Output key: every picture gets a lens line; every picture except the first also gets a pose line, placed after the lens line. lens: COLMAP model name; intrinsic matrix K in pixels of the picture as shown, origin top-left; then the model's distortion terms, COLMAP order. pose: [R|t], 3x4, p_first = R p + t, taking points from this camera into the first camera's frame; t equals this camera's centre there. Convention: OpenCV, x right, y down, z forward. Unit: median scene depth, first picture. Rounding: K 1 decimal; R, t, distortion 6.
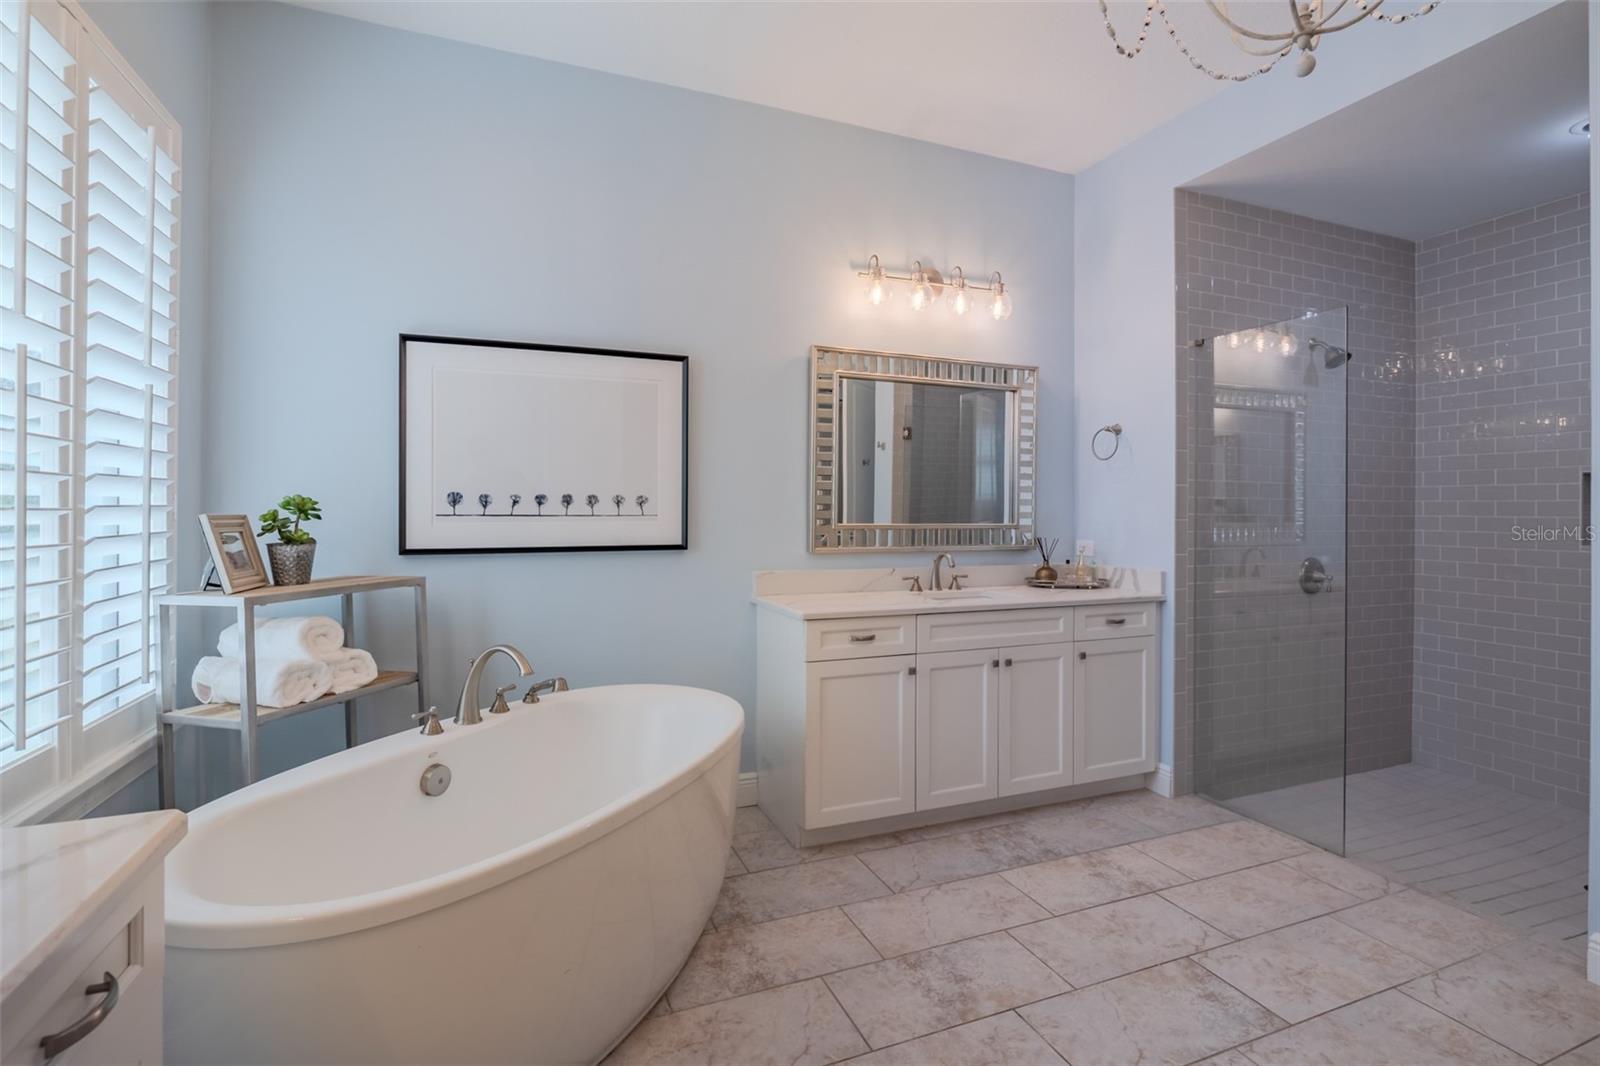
lens RADIAL K [[737.5, 0, 792.9], [0, 737.5, 510.5], [0, 0, 1]] dist [-0.002150, -0.000031]
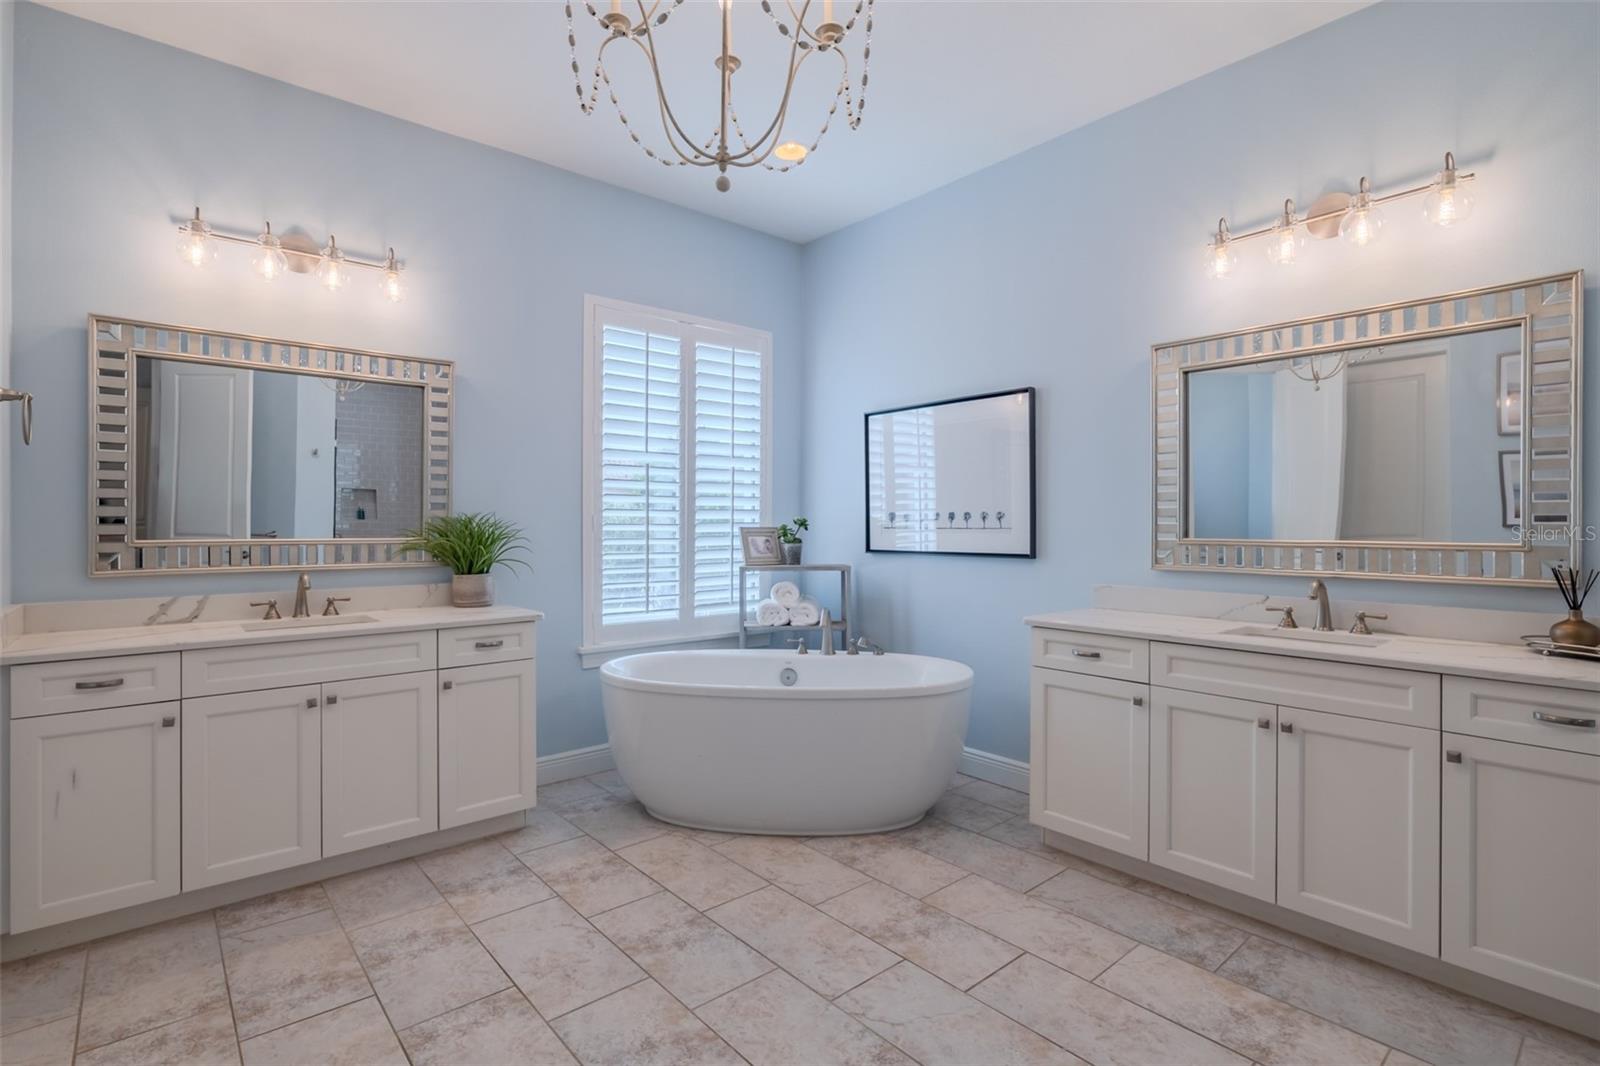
lens RADIAL K [[769.7, 0, 799.6], [0, 769.7, 528.4], [0, 0, 1]] dist [0.001084, 0.000360]
pose [[0.327296, -0.000127, -0.944922, 0.947104], [0.000458, 1.000000, 0.000024, 0.007245], [0.944922, -0.000441, 0.327296, 0.314734]]
